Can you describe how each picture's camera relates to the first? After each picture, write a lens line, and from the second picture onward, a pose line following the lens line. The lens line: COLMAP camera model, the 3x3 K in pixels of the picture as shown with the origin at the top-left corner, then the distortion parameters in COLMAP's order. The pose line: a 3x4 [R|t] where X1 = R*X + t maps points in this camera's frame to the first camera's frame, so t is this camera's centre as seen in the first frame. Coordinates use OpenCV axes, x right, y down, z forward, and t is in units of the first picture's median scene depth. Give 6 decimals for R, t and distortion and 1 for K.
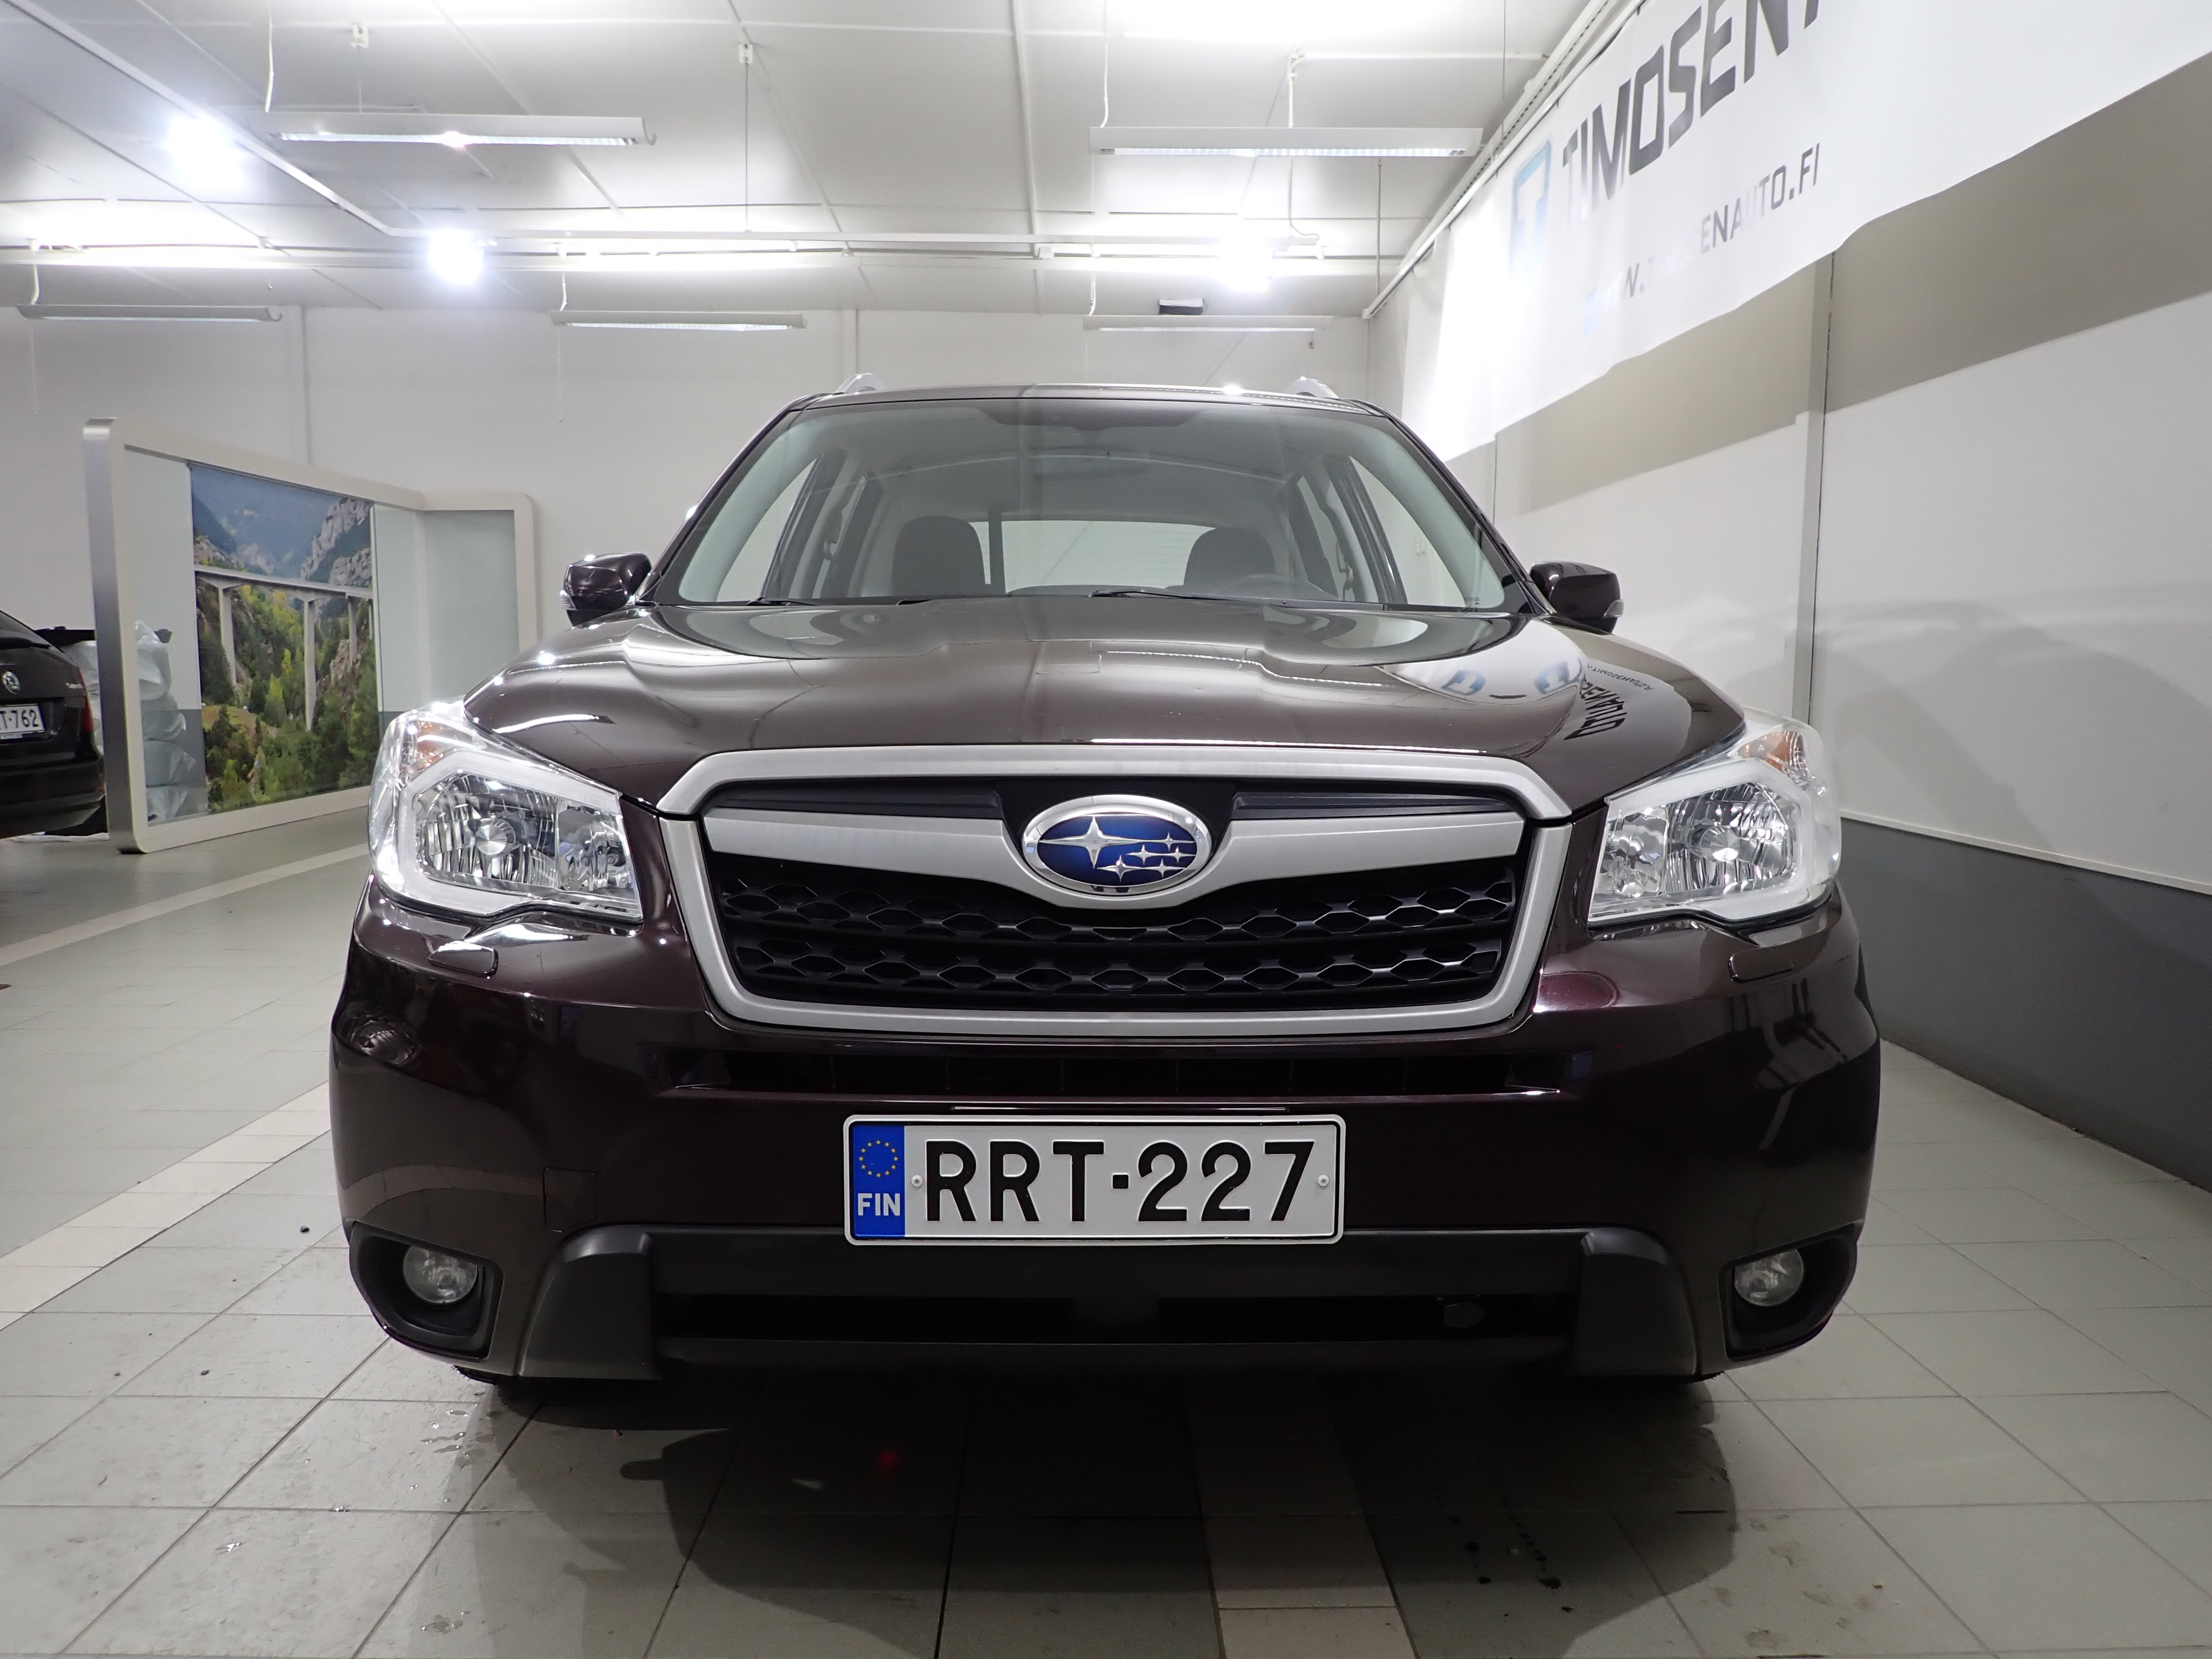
lens RADIAL K [[1651.0, 0, 1090.0], [0, 1651.0, 838.4], [0, 0, 1]] dist [-0.003571, -0.006040]
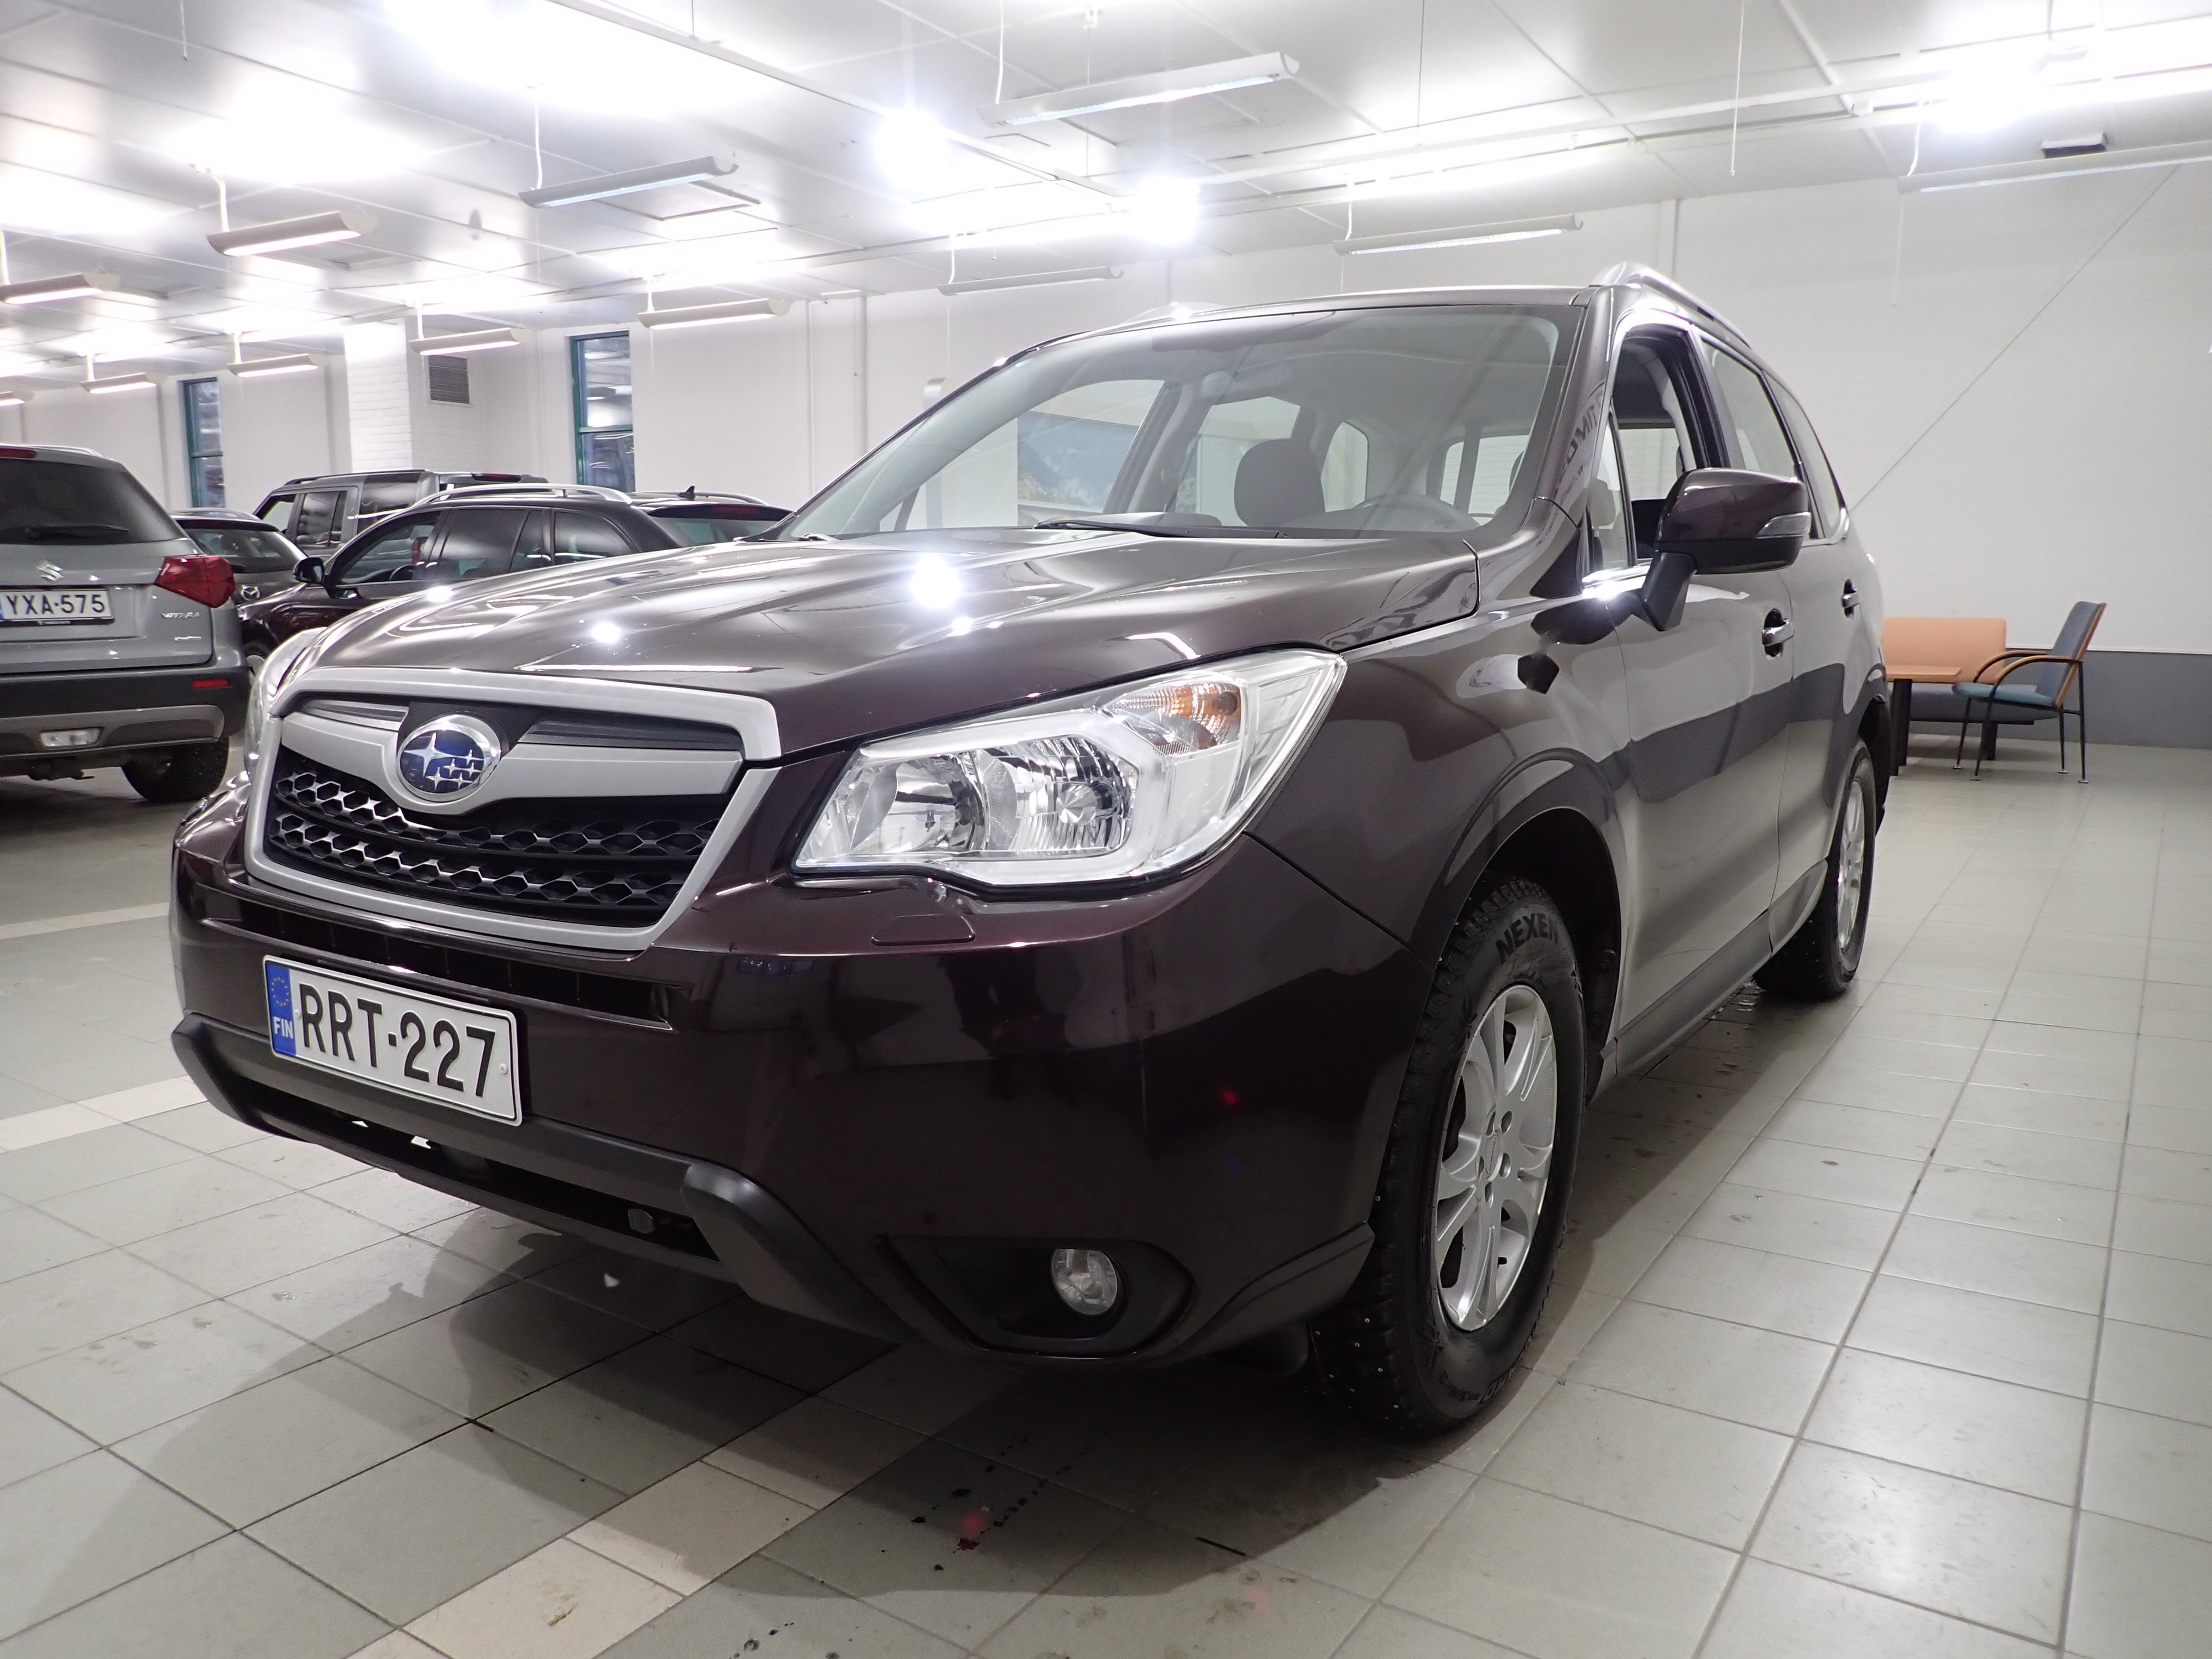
lens RADIAL K [[1651.0, 0, 1099.4], [0, 1651.0, 846.0], [0, 0, 1]] dist [-0.003571, -0.006040]
pose [[0.820179, 0.091787, -0.564696, 1.063447], [-0.060767, 0.995439, 0.073541, -0.048417], [0.568871, -0.026001, 0.822016, 0.306244]]
